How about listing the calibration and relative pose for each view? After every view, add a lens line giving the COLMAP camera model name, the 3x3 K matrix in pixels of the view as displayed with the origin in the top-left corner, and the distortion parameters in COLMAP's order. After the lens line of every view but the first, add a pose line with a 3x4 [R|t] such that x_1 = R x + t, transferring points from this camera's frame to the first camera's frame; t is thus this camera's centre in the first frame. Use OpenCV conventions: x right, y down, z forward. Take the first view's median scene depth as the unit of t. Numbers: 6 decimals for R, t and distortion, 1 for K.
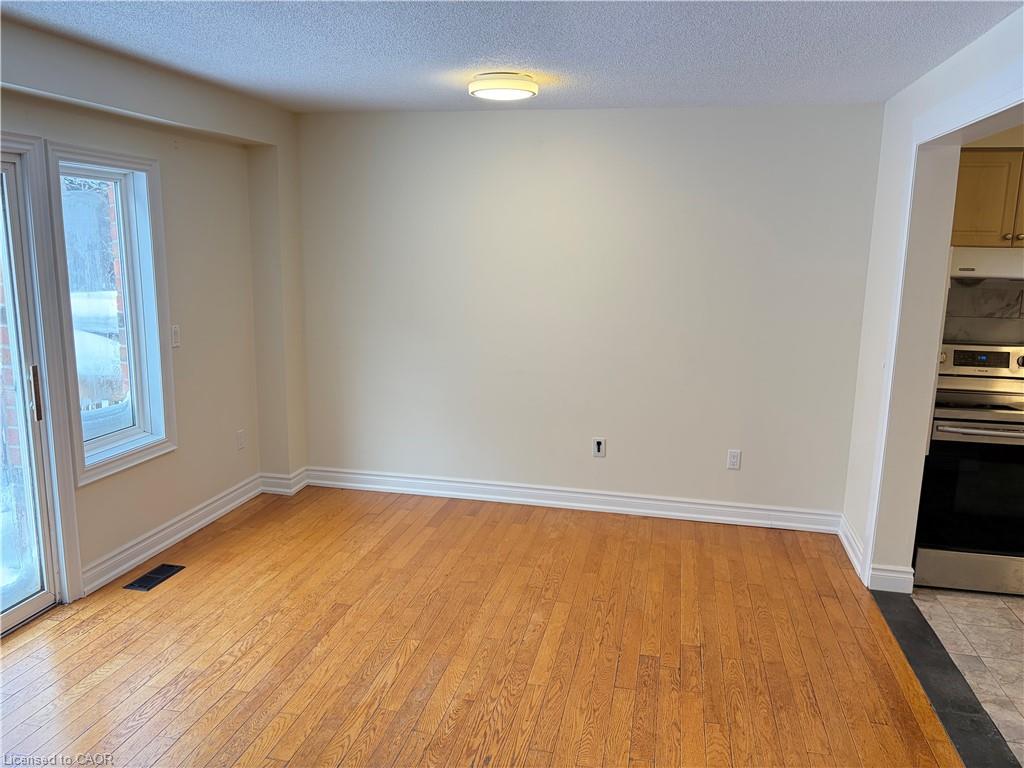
lens RADIAL K [[769.2, 0, 511.2], [0, 769.2, 380.4], [0, 0, 1]] dist [0.031808, -0.018203]
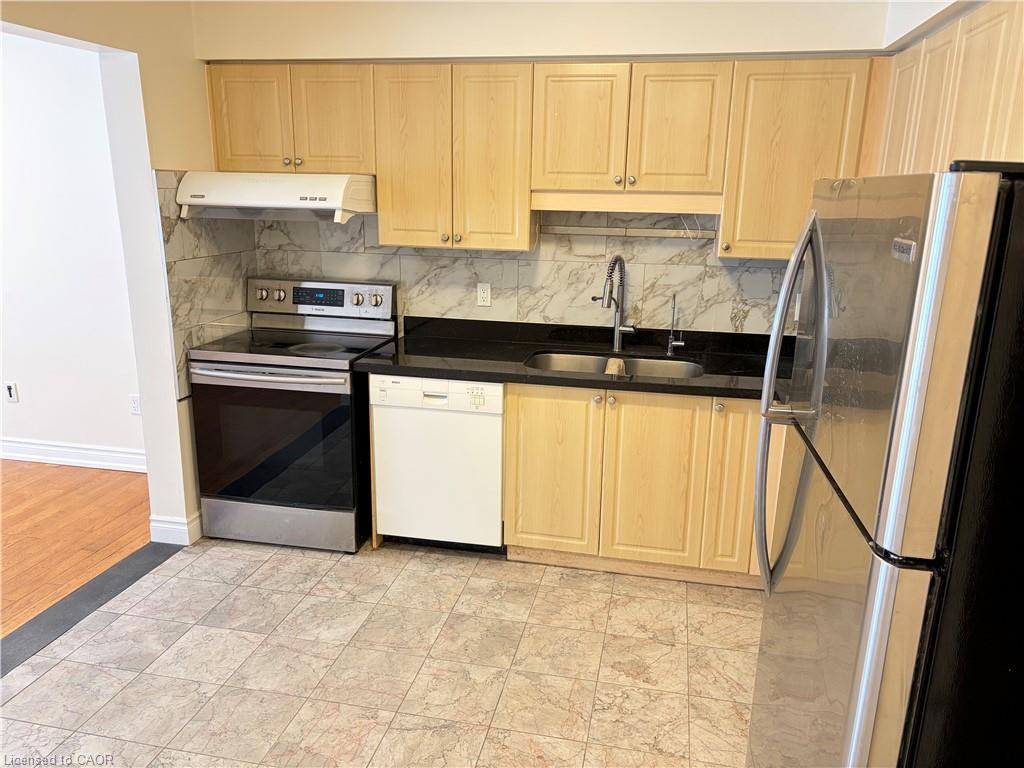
lens RADIAL K [[769.2, 0, 510.8], [0, 769.2, 384.9], [0, 0, 1]] dist [0.031808, -0.018203]
pose [[0.999984, -0.000319, 0.005569, 0.837082], [-0.000118, 0.996926, 0.078343, 0.005314], [-0.005577, -0.078342, 0.996911, 0.068459]]
